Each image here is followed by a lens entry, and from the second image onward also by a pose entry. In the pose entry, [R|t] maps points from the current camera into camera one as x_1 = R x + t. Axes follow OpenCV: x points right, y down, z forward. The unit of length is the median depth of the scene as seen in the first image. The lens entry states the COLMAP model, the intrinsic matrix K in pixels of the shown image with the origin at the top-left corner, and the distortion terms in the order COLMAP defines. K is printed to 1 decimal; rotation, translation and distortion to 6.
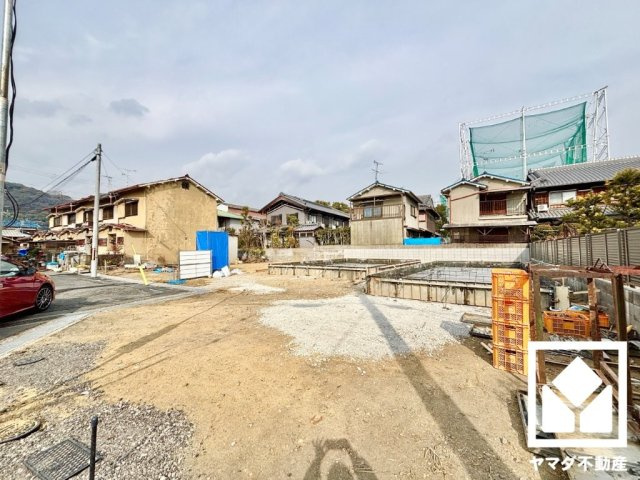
lens RADIAL K [[255.4, 0, 320.0], [0, 255.4, 240.0], [0, 0, 1]] dist [-0.001019, 0.000158]
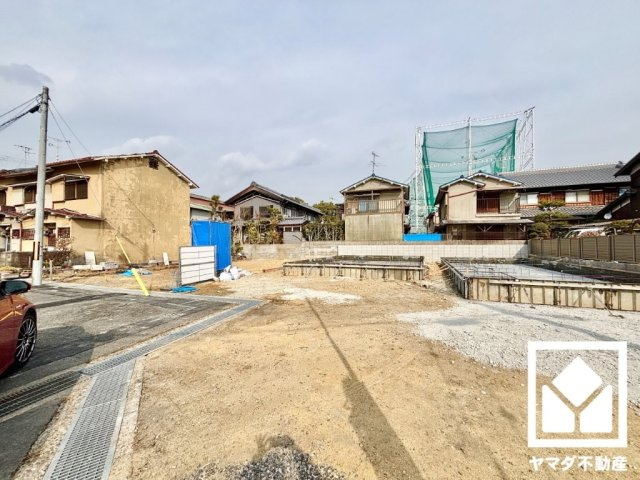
lens RADIAL K [[255.4, 0, 320.0], [0, 255.4, 240.0], [0, 0, 1]] dist [-0.001019, 0.000158]
pose [[0.978094, 0.007225, 0.208037, -0.220090], [-0.010240, 0.999858, 0.013417, 0.006949], [-0.207911, -0.015254, 0.978029, 0.138886]]
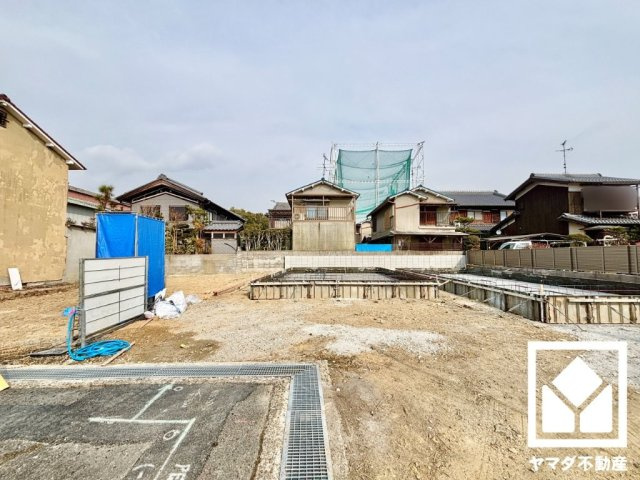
lens RADIAL K [[255.4, 0, 320.0], [0, 255.4, 240.0], [0, 0, 1]] dist [-0.001019, 0.000158]
pose [[0.839618, 0.035516, 0.542015, -0.330901], [-0.021360, 0.999247, -0.032388, 0.013728], [-0.542757, 0.015616, 0.839744, 0.360558]]
